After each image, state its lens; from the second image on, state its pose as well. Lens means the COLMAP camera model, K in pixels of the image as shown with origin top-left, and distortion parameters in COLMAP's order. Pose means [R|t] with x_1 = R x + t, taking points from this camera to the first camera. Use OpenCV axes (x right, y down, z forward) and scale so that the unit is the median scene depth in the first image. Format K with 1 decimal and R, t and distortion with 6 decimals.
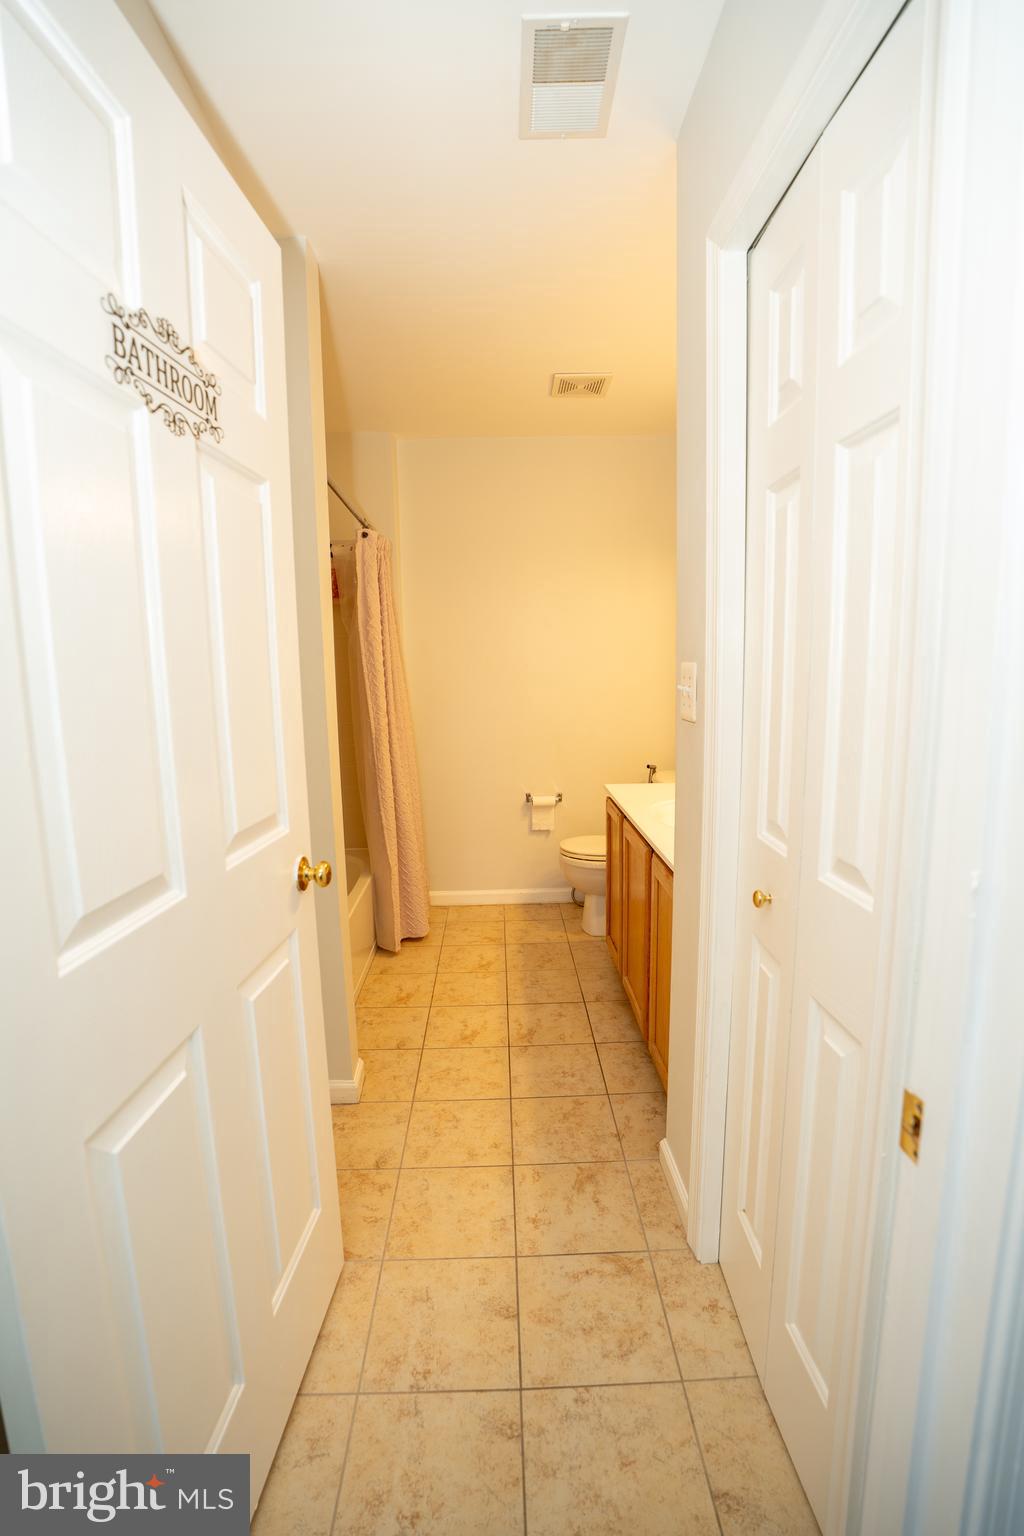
lens RADIAL K [[706.8, 0, 512.0], [0, 706.8, 768.0], [0, 0, 1]] dist [-0.071066, 0.020591]
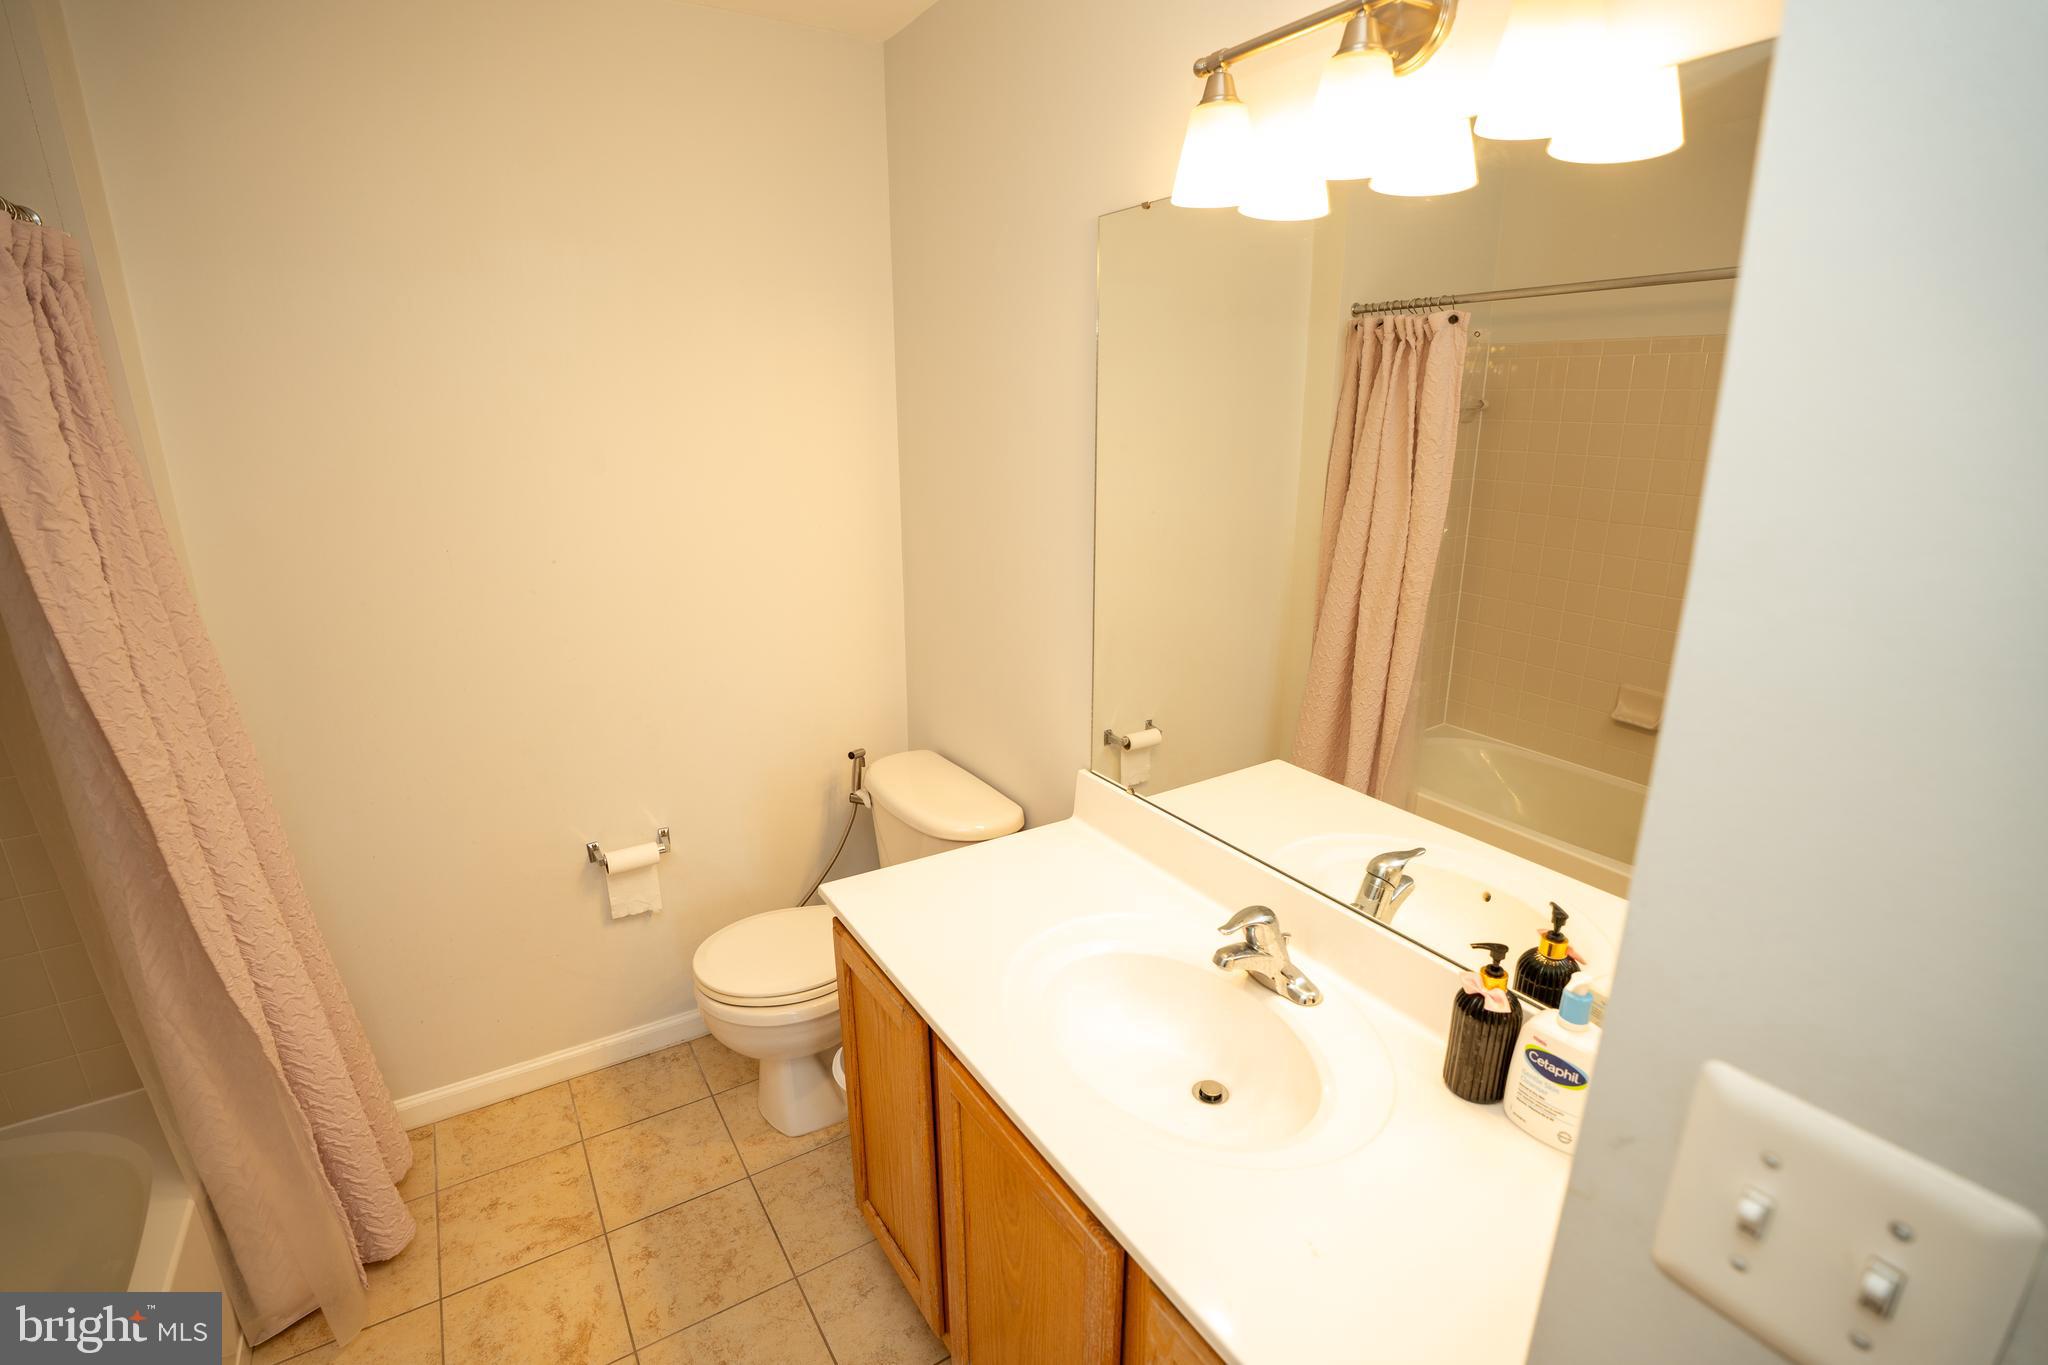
lens RADIAL K [[942.5, 0, 1022.1], [0, 942.5, 680.8], [0, 0, 1]] dist [-0.071066, 0.020591]
pose [[0.859014, -0.127425, 0.495840, -0.022881], [0.065995, 0.988010, 0.139575, -0.142294], [-0.507681, -0.087174, 0.857124, 0.401424]]
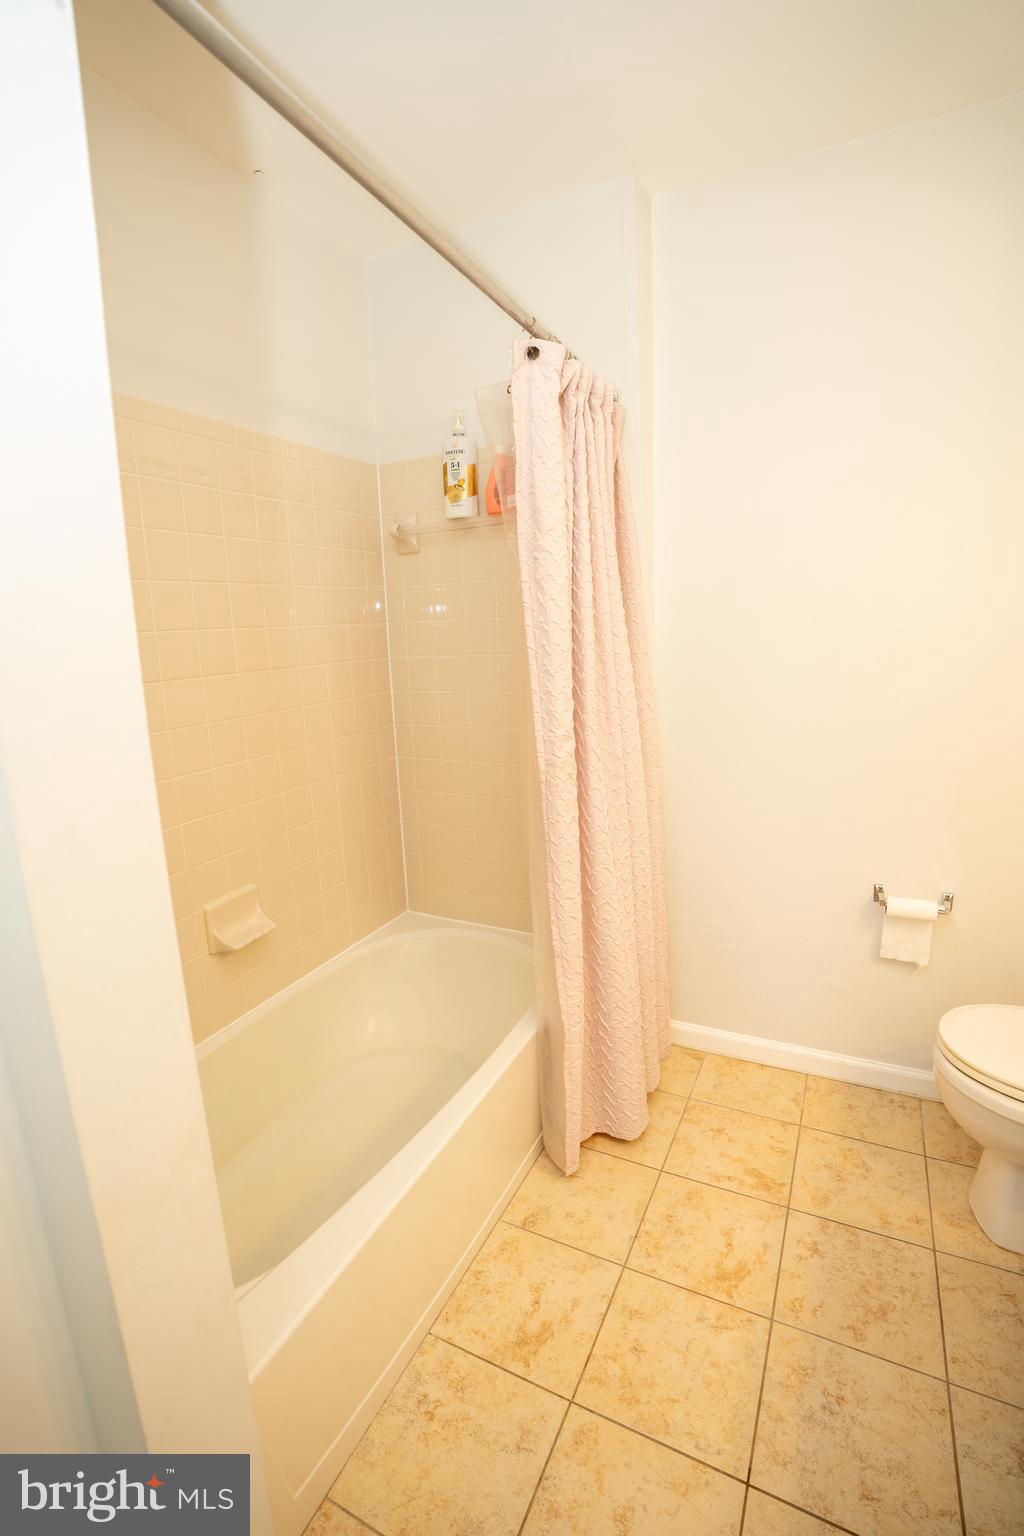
lens RADIAL K [[706.8, 0, 512.0], [0, 706.8, 768.0], [0, 0, 1]] dist [-0.071066, 0.020591]
pose [[0.886319, 0.086178, -0.454986, 0.009381], [-0.058951, 0.995535, 0.073726, -0.075717], [0.459308, -0.038523, 0.887441, 0.481002]]
